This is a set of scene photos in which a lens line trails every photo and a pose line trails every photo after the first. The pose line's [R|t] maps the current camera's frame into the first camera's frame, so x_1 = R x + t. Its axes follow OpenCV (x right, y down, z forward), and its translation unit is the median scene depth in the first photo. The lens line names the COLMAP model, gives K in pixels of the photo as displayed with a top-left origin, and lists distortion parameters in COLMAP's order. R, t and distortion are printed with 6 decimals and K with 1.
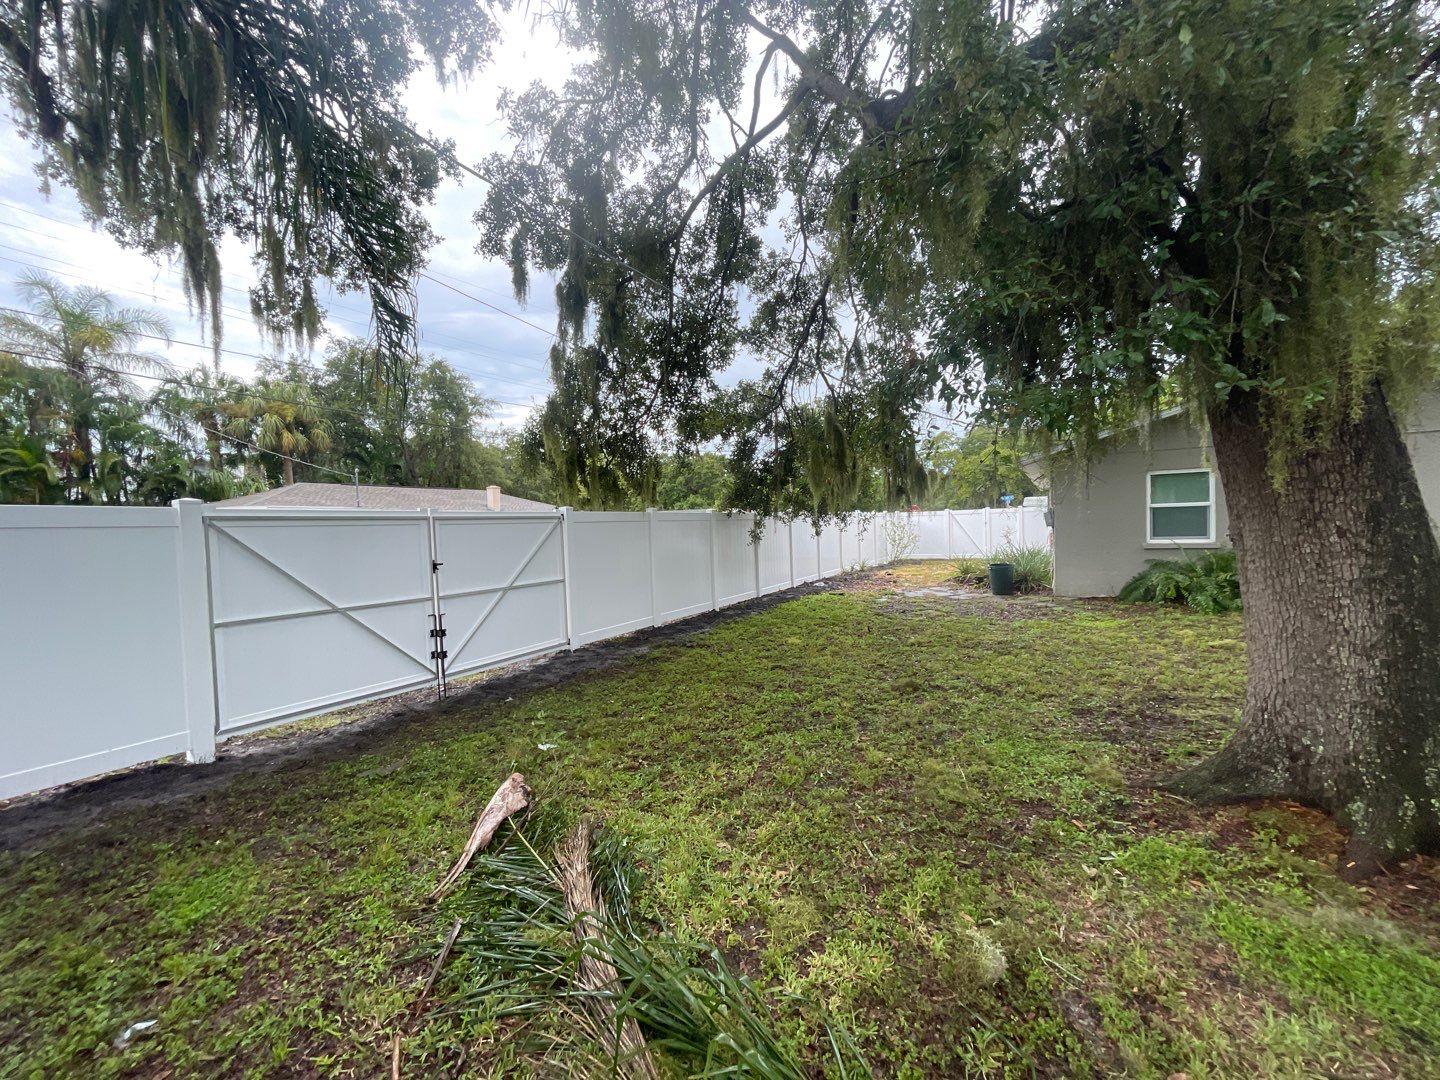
lens RADIAL K [[564.8, 0, 716.2], [0, 564.8, 536.2], [0, 0, 1]] dist [0.000250, -0.000140]
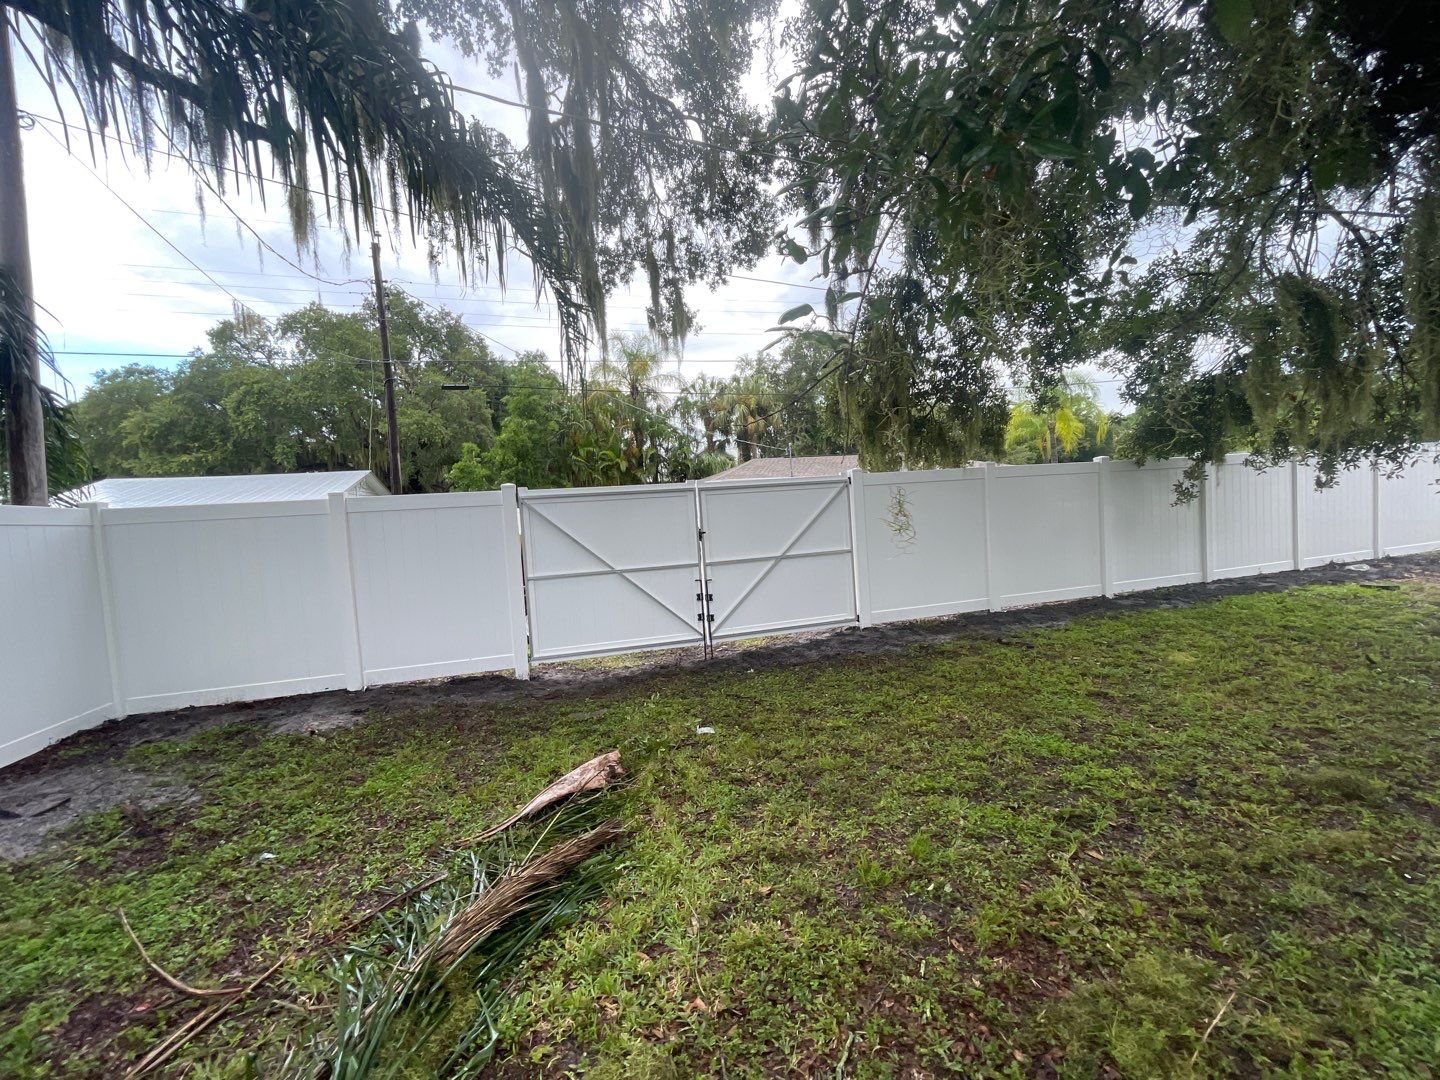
lens RADIAL K [[574.3, 0, 726.2], [0, 574.3, 539.1], [0, 0, 1]] dist [-0.001210, -0.000343]
pose [[0.730034, 0.021718, -0.683066, 0.168571], [0.027852, 0.997719, 0.061490, -0.001979], [0.682843, -0.063915, 0.727764, 0.155025]]
